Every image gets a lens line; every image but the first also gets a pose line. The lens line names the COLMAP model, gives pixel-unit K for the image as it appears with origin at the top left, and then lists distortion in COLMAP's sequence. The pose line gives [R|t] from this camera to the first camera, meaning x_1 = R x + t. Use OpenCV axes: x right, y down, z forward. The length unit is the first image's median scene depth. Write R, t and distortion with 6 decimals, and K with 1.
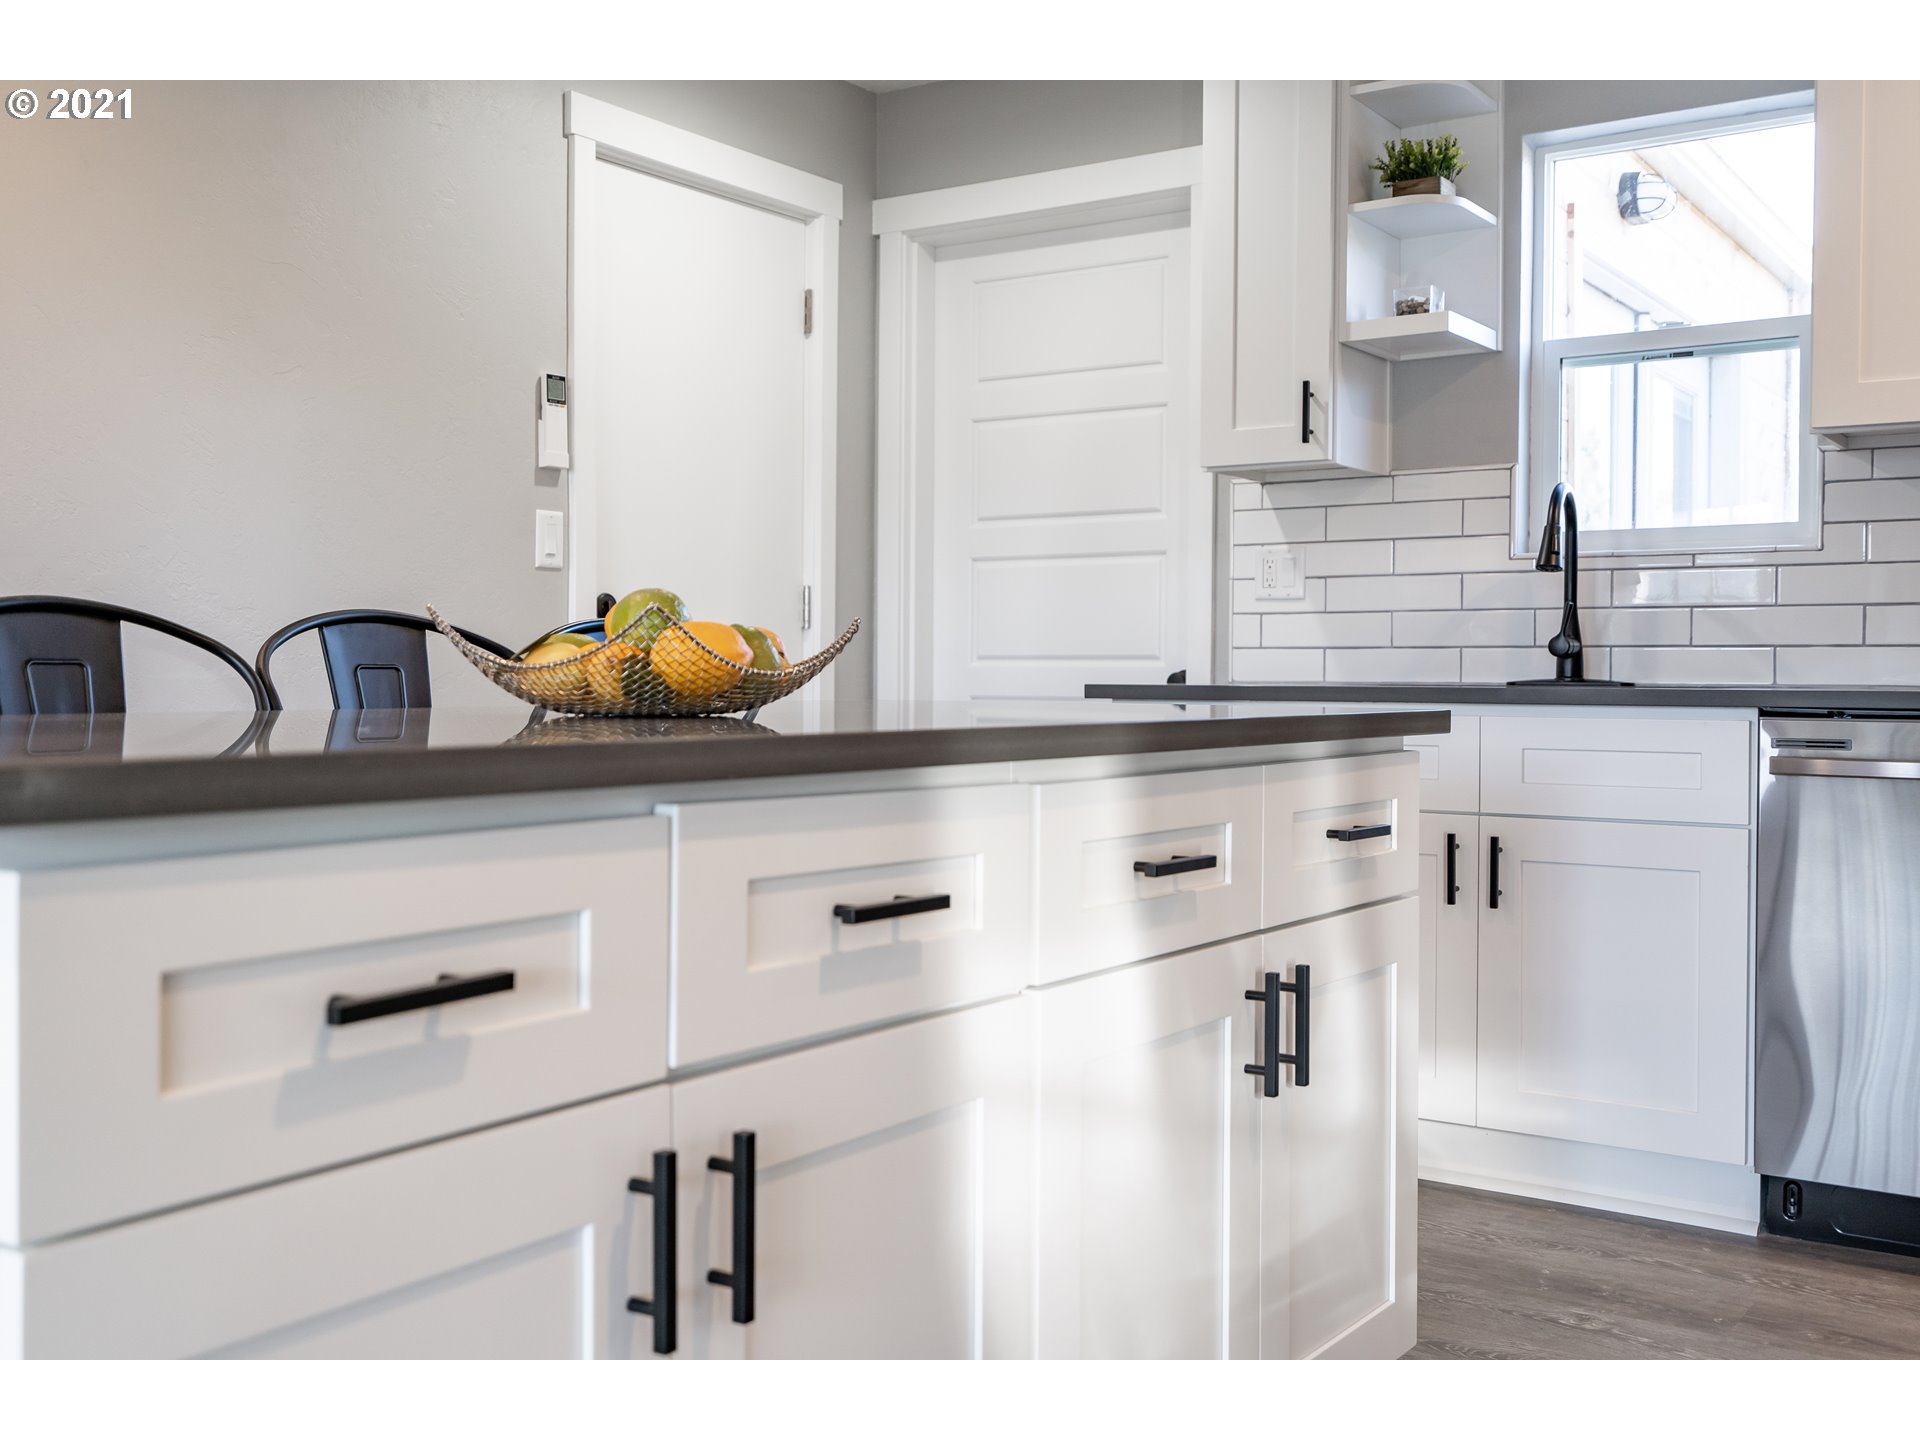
lens RADIAL K [[1859.1, 0, 918.6], [0, 1859.1, 705.2], [0, 0, 1]] dist [-0.003225, 0.000000]
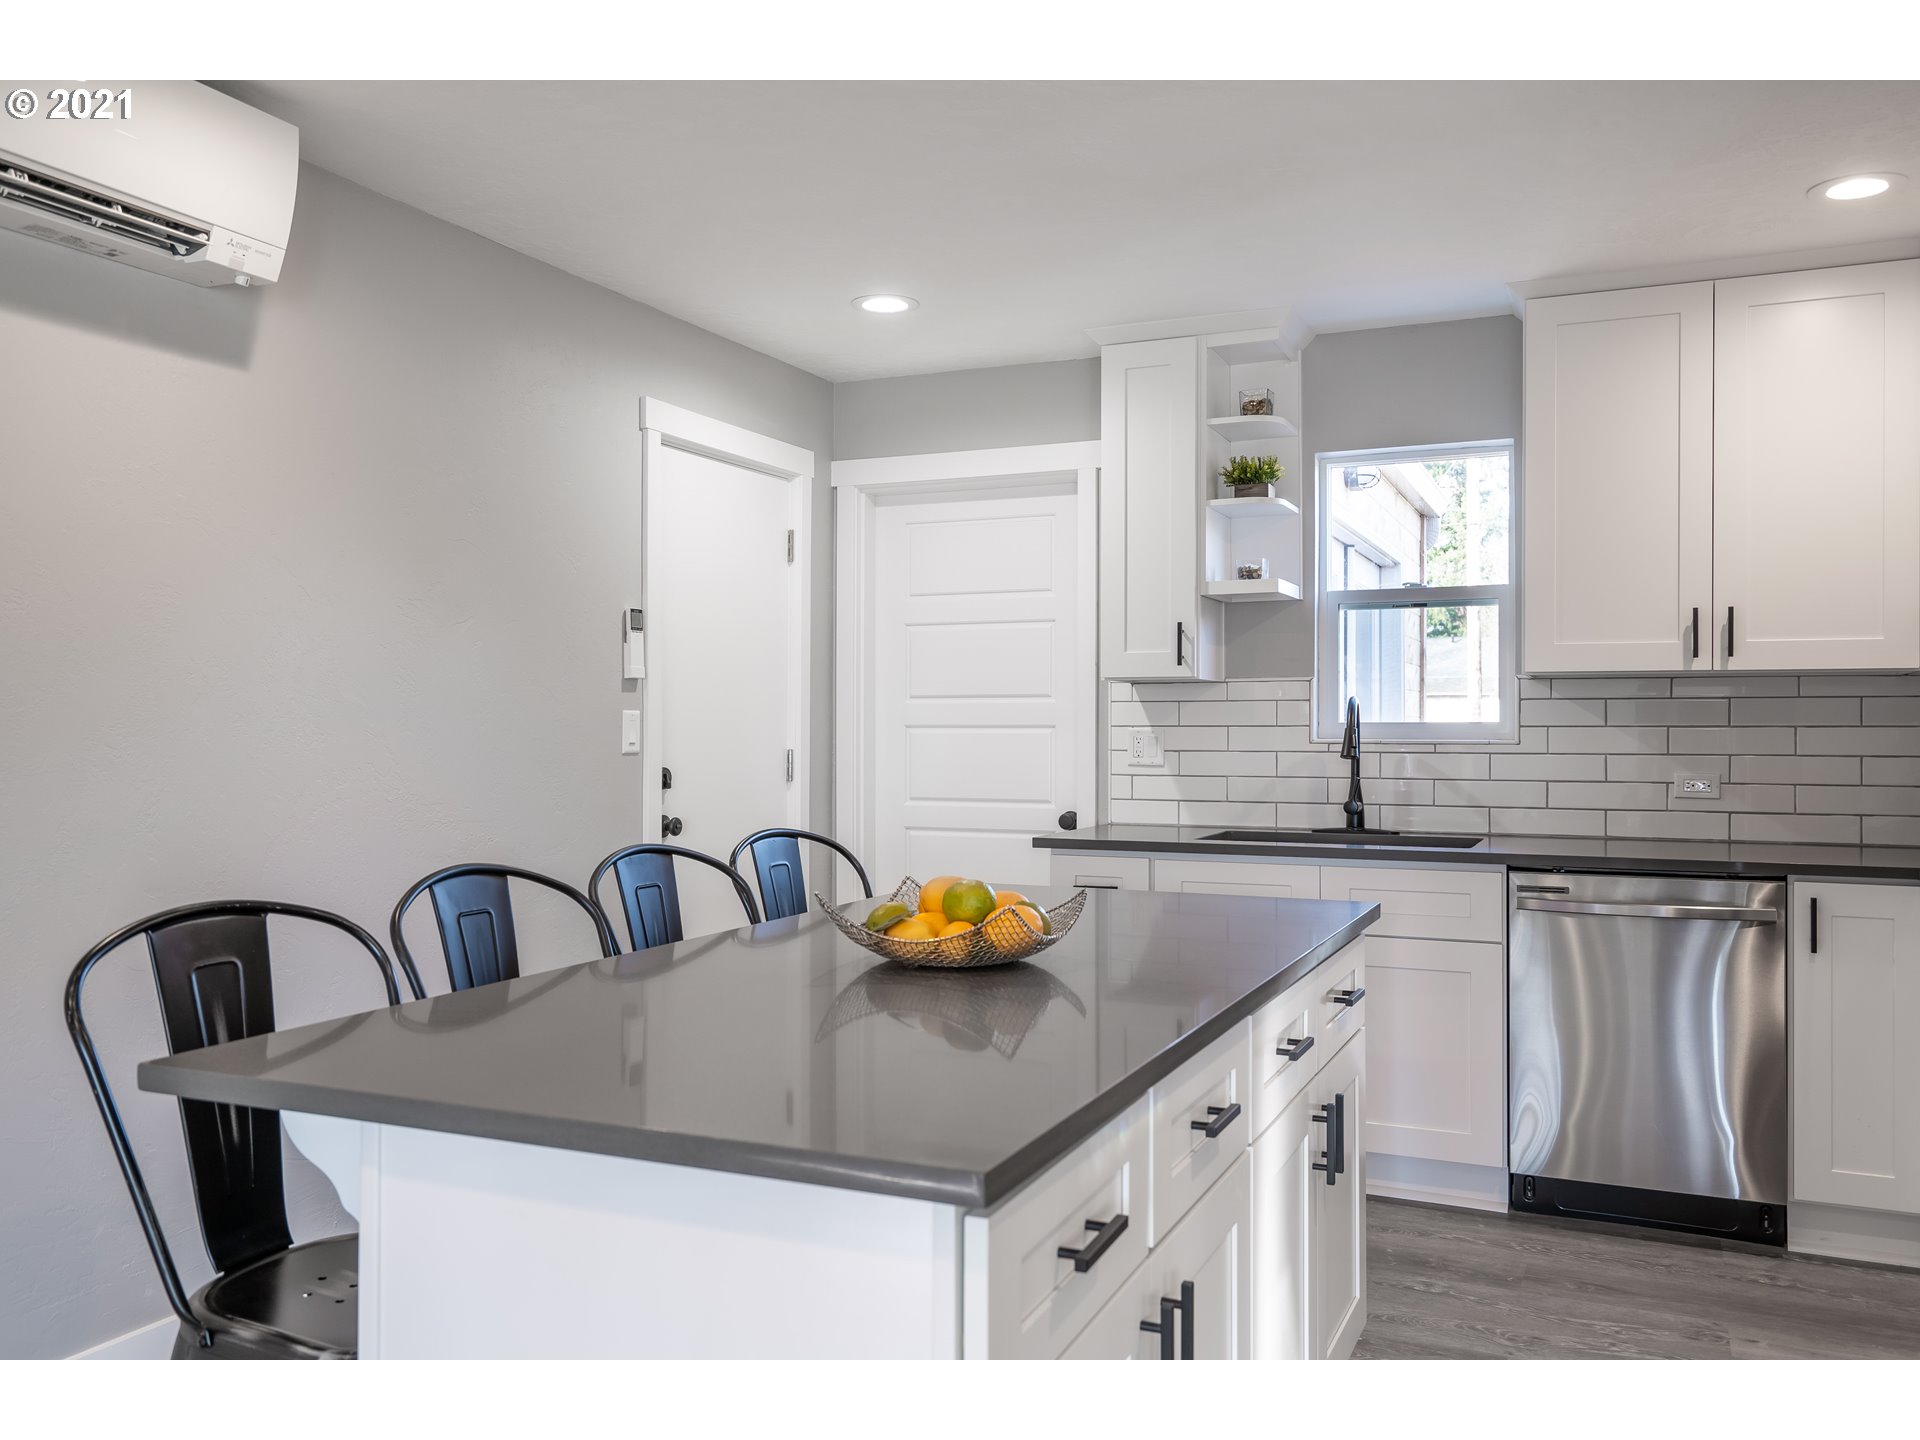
lens RADIAL K [[1460.1, 0, 955.5], [0, 1460.1, 723.4], [0, 0, 1]] dist [0.007049, -0.003609]
pose [[0.981761, -0.004481, 0.190064, -0.171445], [0.007865, 0.999824, -0.017053, -0.076460], [-0.189954, 0.018237, 0.981624, -0.070633]]
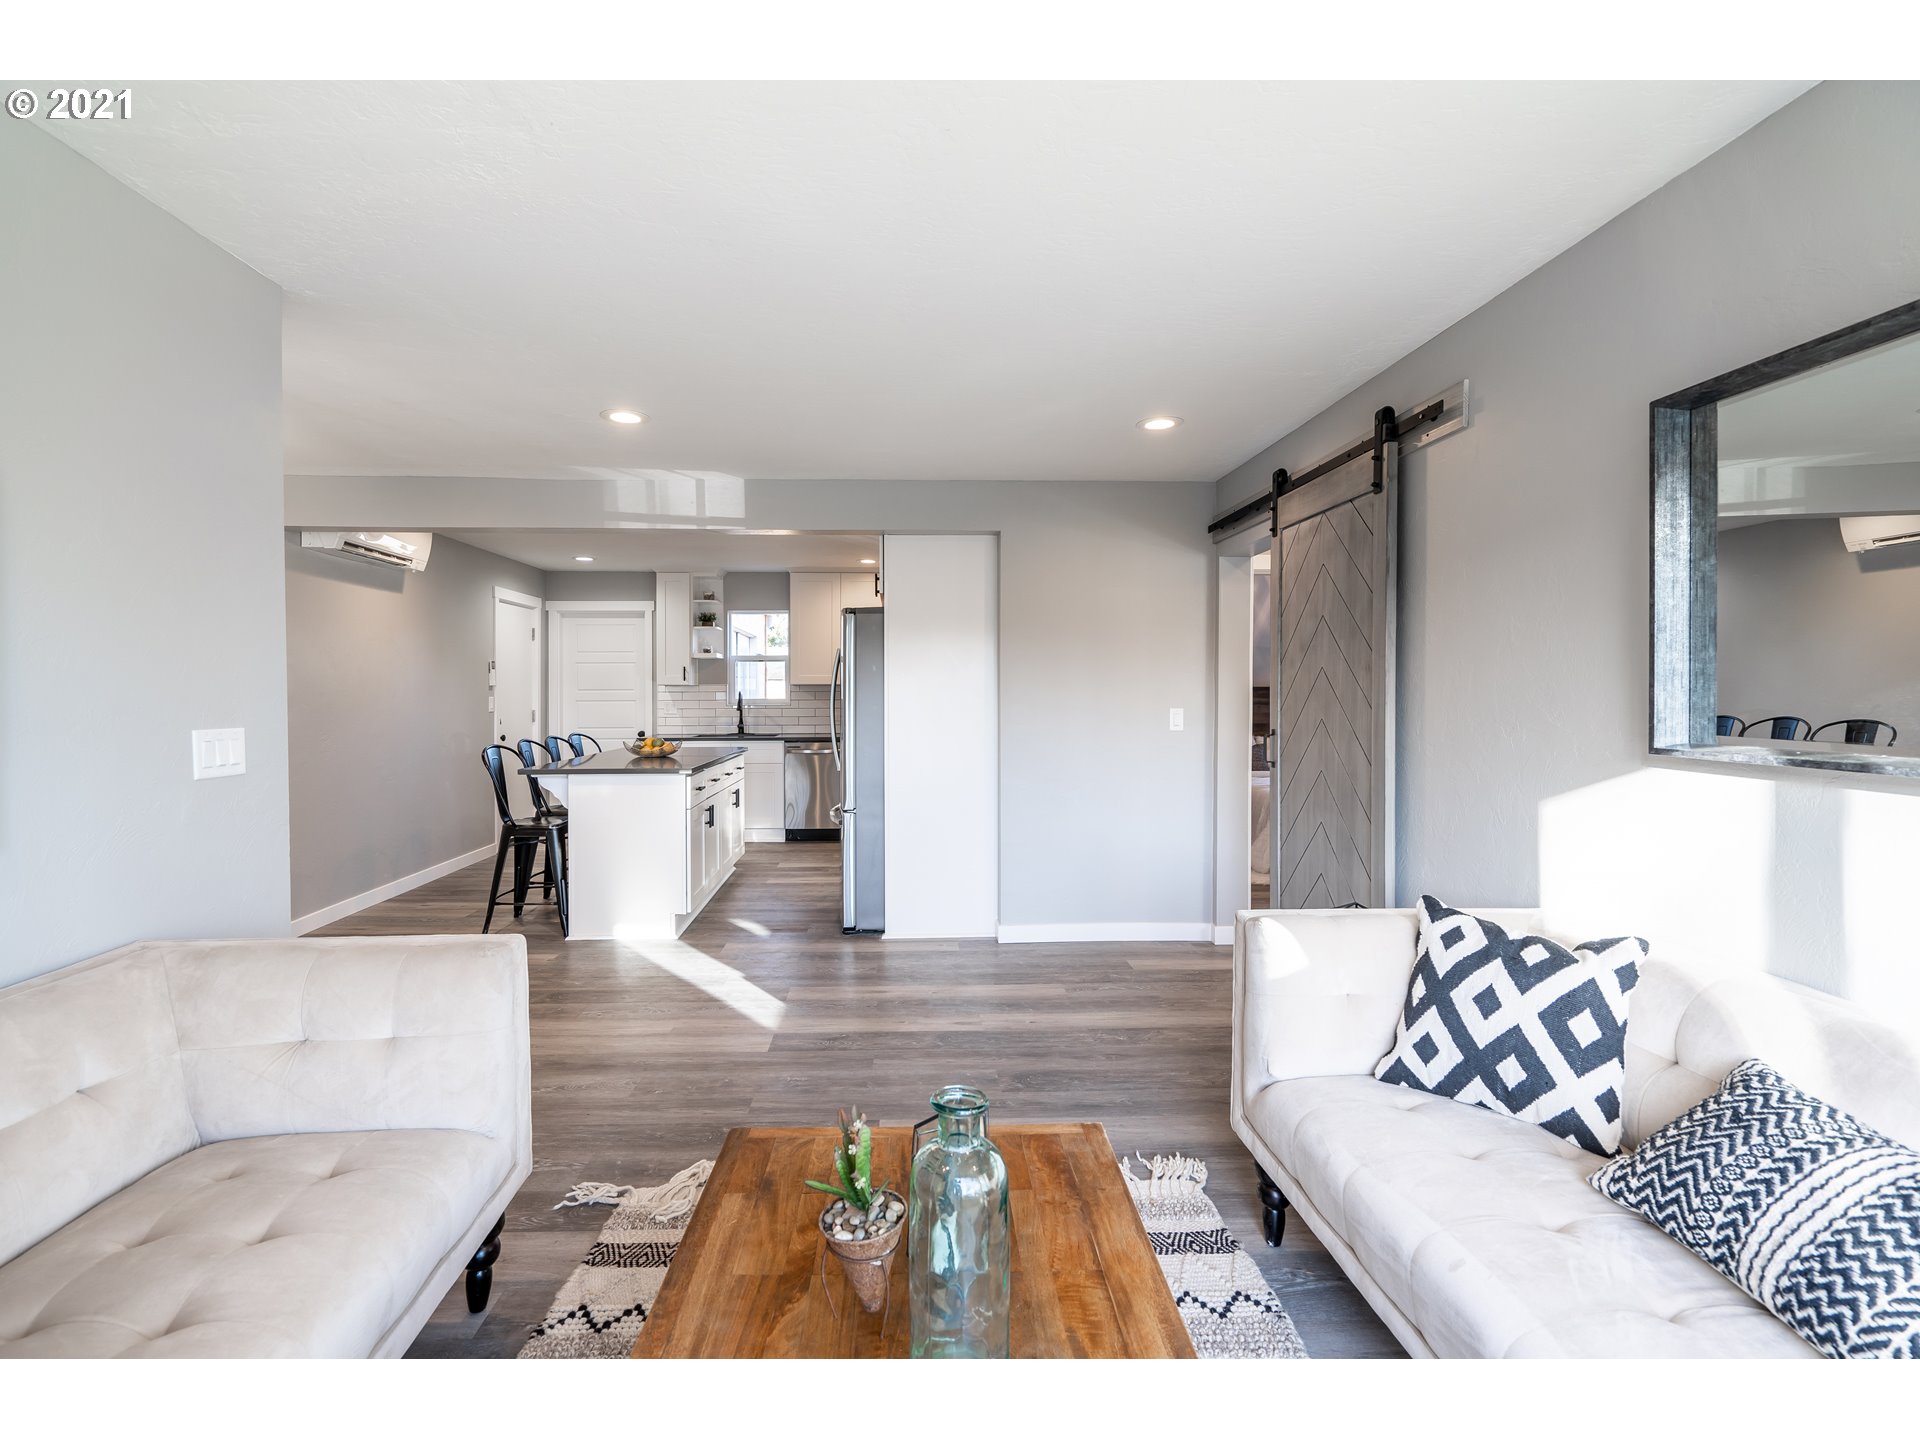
lens RADIAL K [[1251.5, 0, 952.8], [0, 1251.5, 720.4], [0, 0, 1]] dist [0.007157, 0.000797]
pose [[0.807699, -0.023641, 0.589120, -1.004034], [0.017844, 0.999718, 0.015653, -0.081067], [-0.589325, -0.002131, 0.807894, -1.727785]]
